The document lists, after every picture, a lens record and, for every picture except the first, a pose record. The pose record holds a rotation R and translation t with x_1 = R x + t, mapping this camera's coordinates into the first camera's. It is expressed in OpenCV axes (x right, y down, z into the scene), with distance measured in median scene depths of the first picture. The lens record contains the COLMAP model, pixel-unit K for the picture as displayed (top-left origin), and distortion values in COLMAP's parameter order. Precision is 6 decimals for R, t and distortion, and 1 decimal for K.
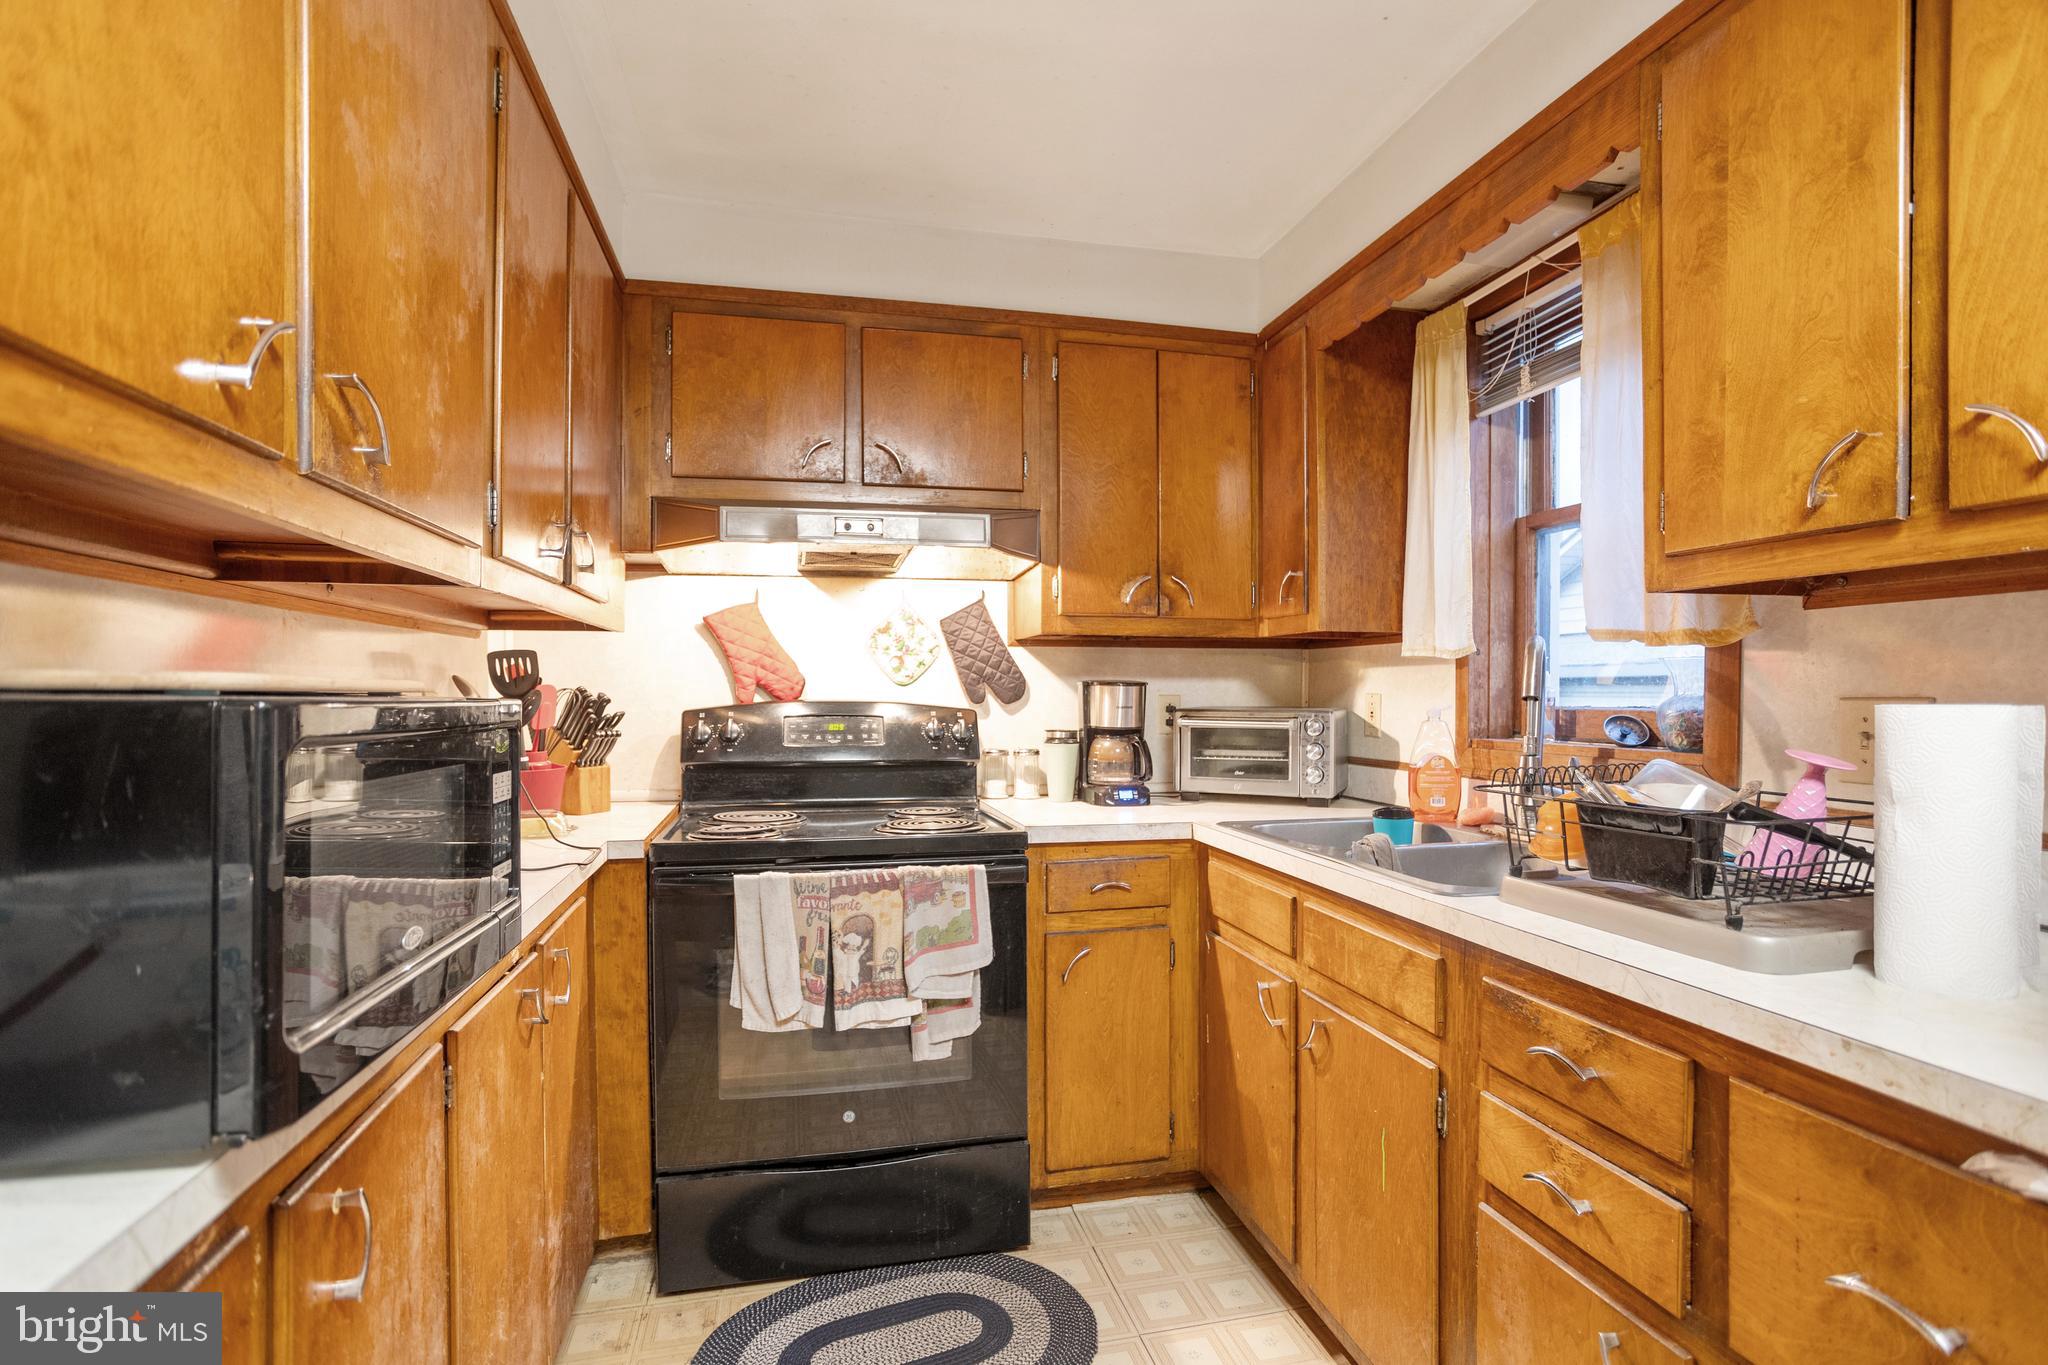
lens RADIAL K [[1009.4, 0, 1023.8], [0, 1009.4, 717.4], [0, 0, 1]] dist [-0.063242, 0.031300]
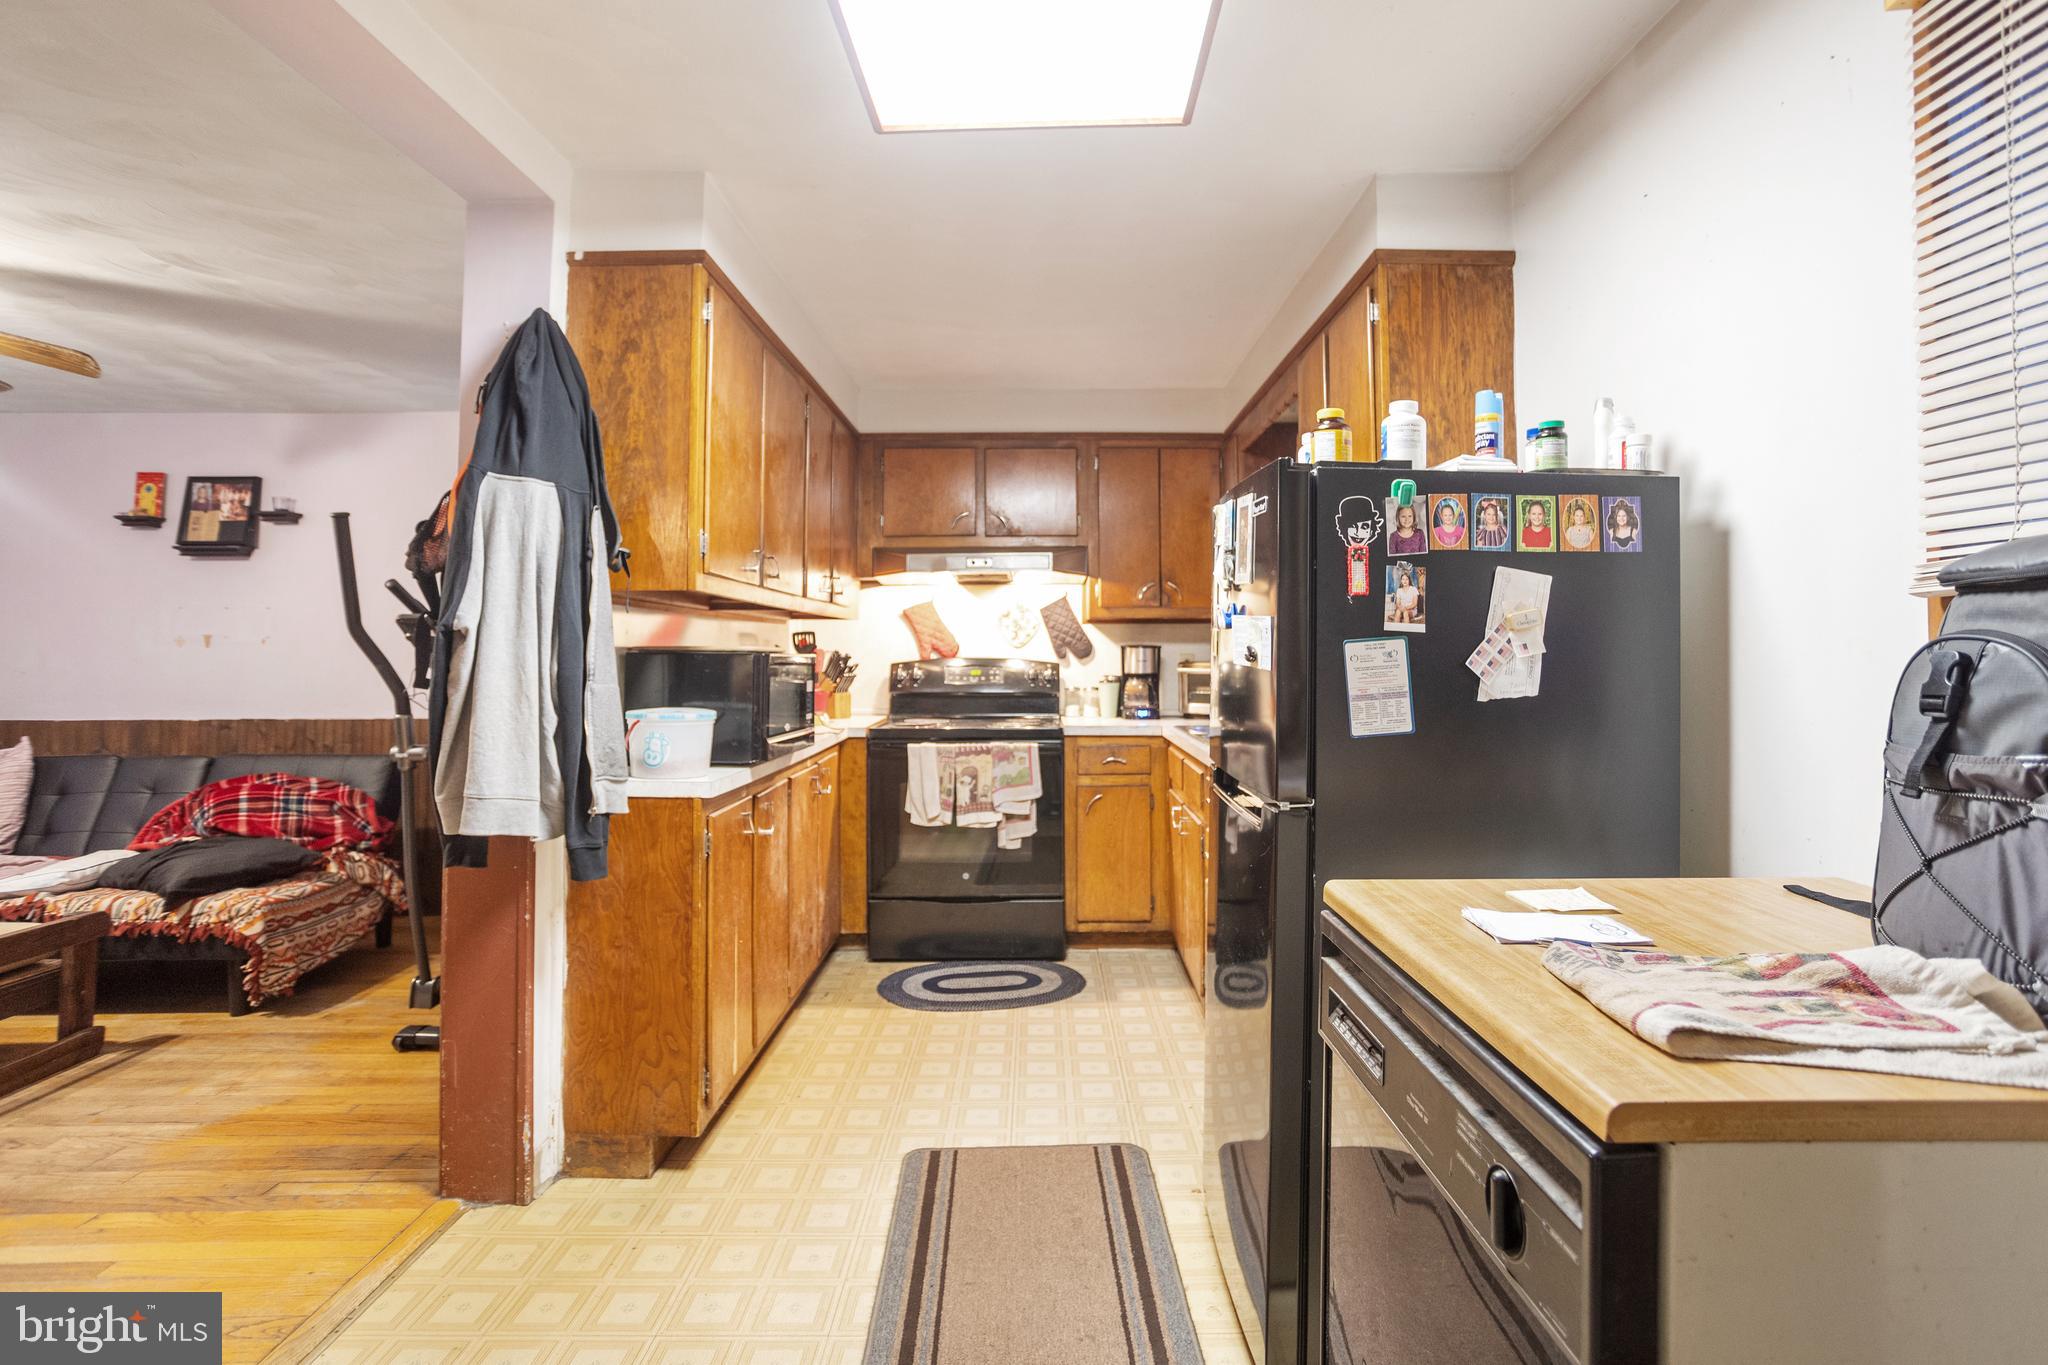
lens RADIAL K [[1019.4, 0, 1040.3], [0, 1019.4, 640.7], [0, 0, 1]] dist [-0.036460, 0.019165]
pose [[0.976214, -0.005002, -0.216752, 0.343939], [-0.002723, 0.999372, -0.035326, 0.018817], [0.216792, 0.035076, 0.975587, -0.781105]]
